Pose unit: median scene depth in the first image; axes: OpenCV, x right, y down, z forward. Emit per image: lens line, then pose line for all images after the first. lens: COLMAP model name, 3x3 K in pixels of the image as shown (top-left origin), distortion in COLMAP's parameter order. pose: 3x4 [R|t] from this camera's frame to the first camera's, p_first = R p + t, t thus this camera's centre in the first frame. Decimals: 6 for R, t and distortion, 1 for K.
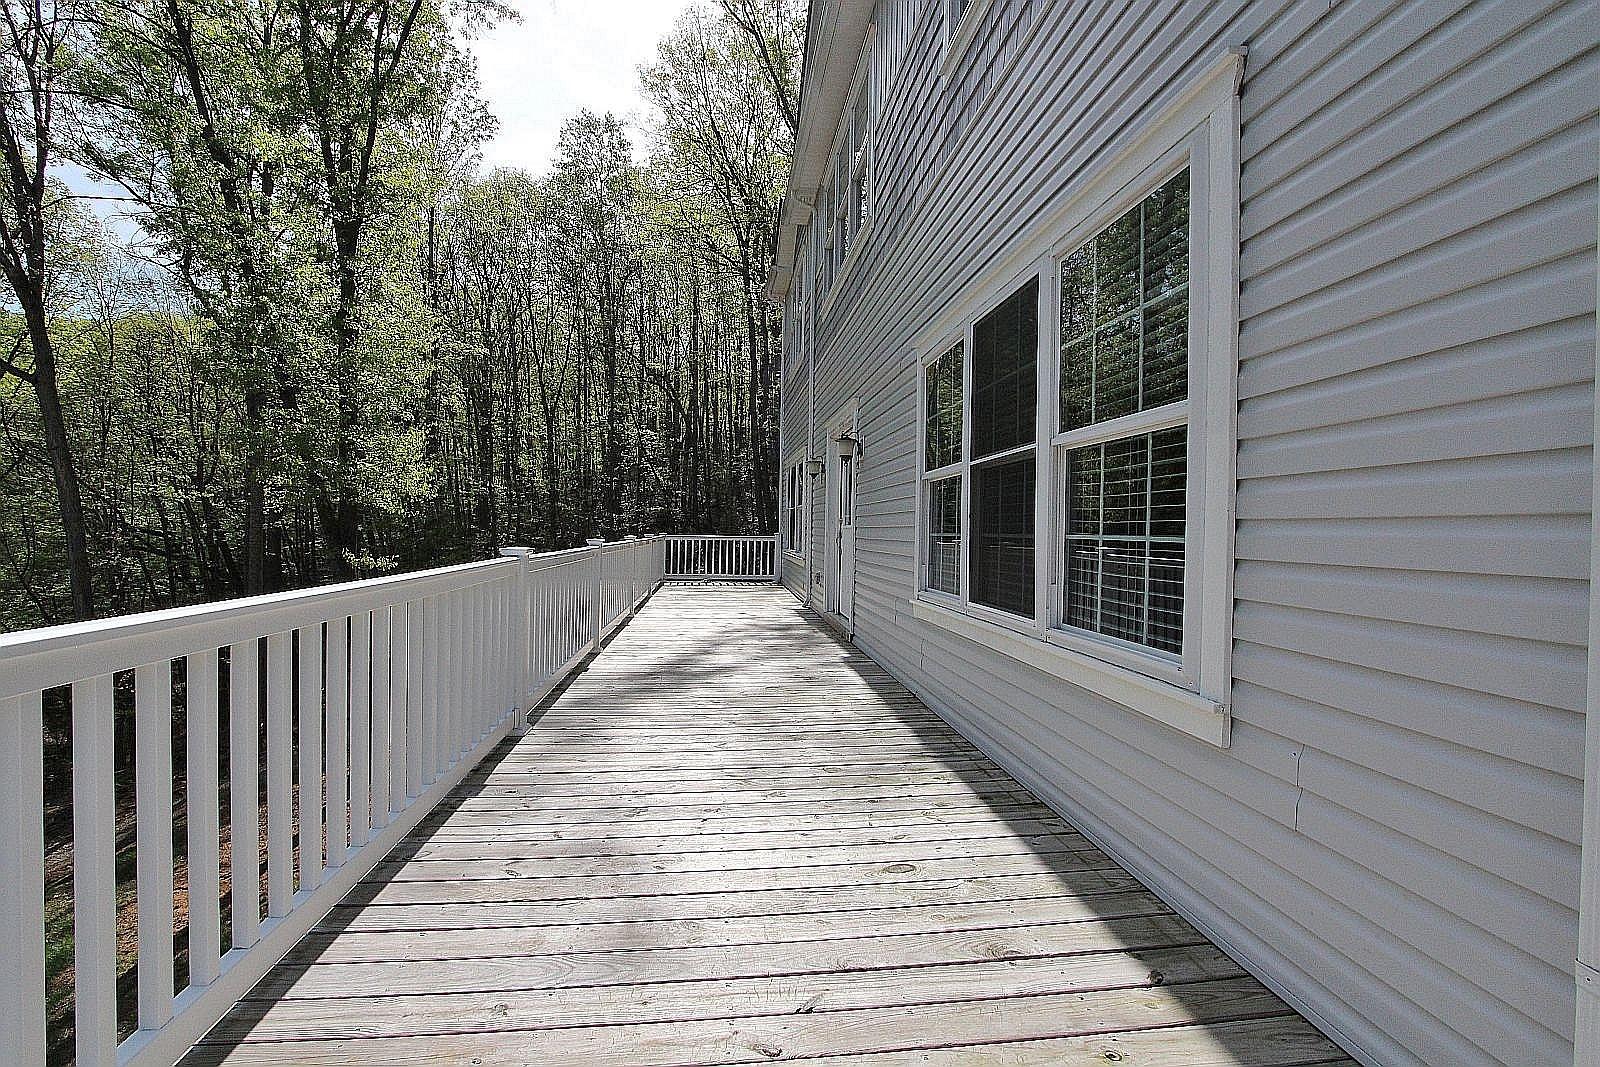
lens RADIAL K [[743.7, 0, 799.7], [0, 743.7, 537.1], [0, 0, 1]] dist [0.001275, 0.000069]
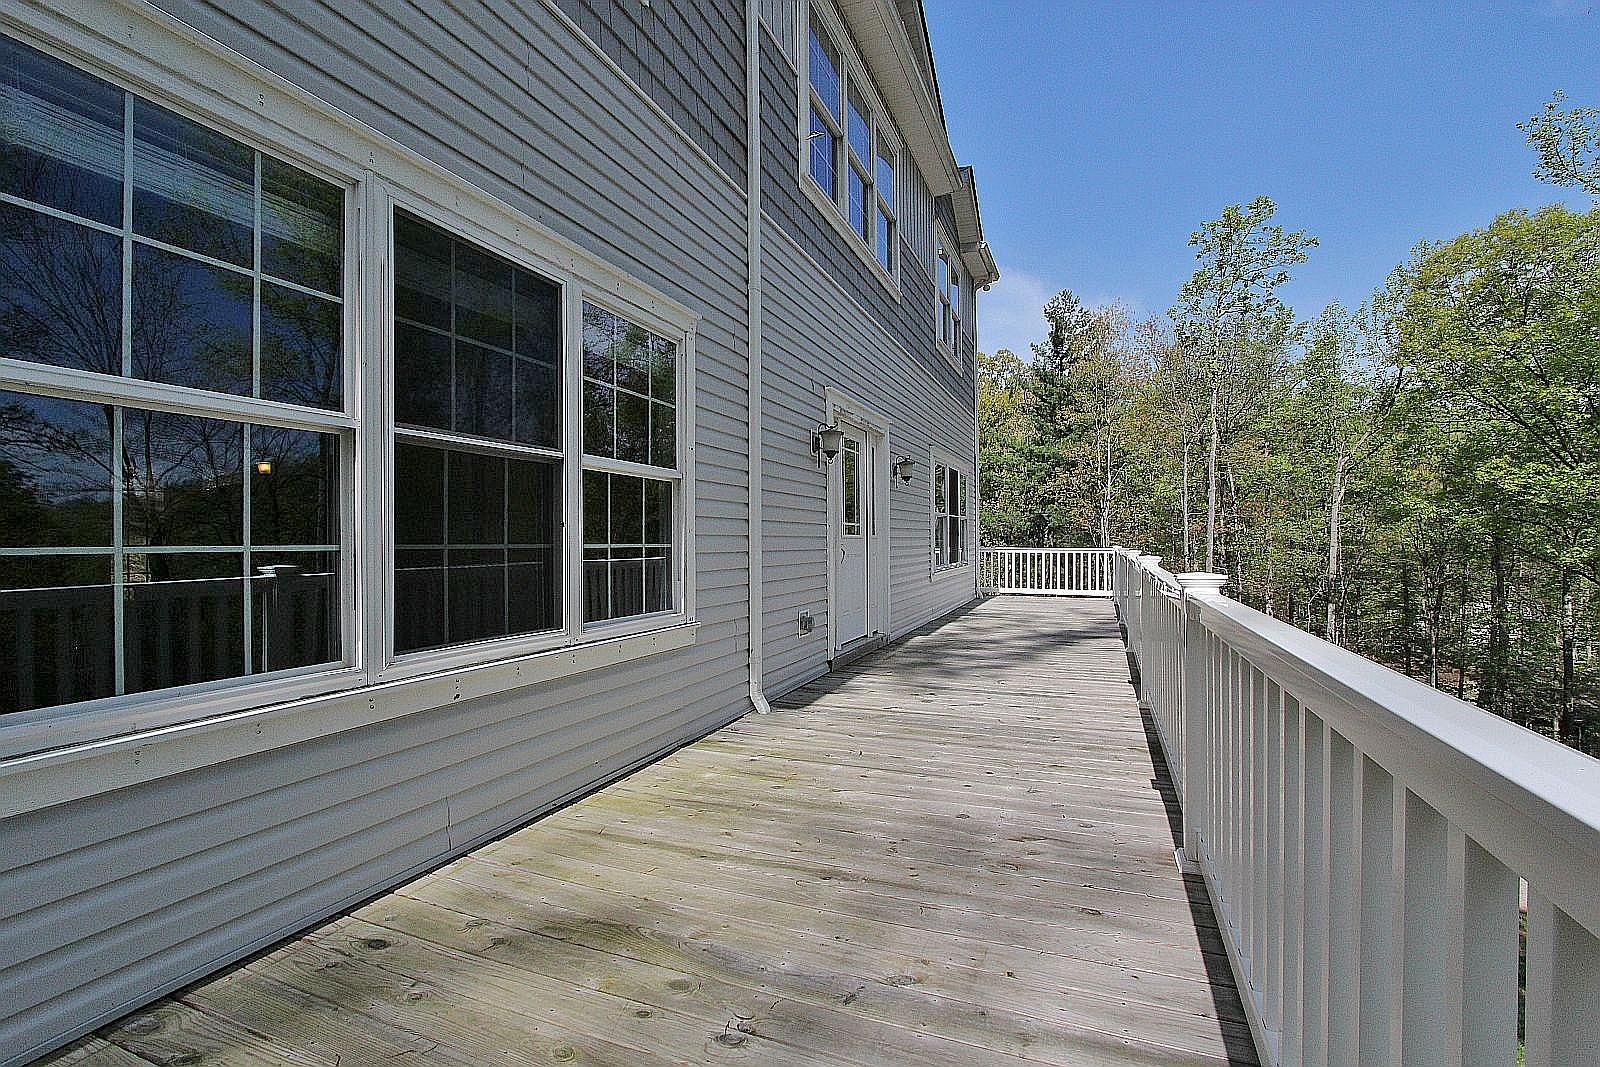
lens RADIAL K [[743.7, 0, 797.2], [0, 743.7, 541.6], [0, 0, 1]] dist [0.001275, 0.000069]
pose [[-0.875504, -0.002573, 0.483205, -0.513729], [0.000974, 0.999974, 0.007090, -0.014816], [-0.483210, 0.006678, -0.875479, 1.981017]]
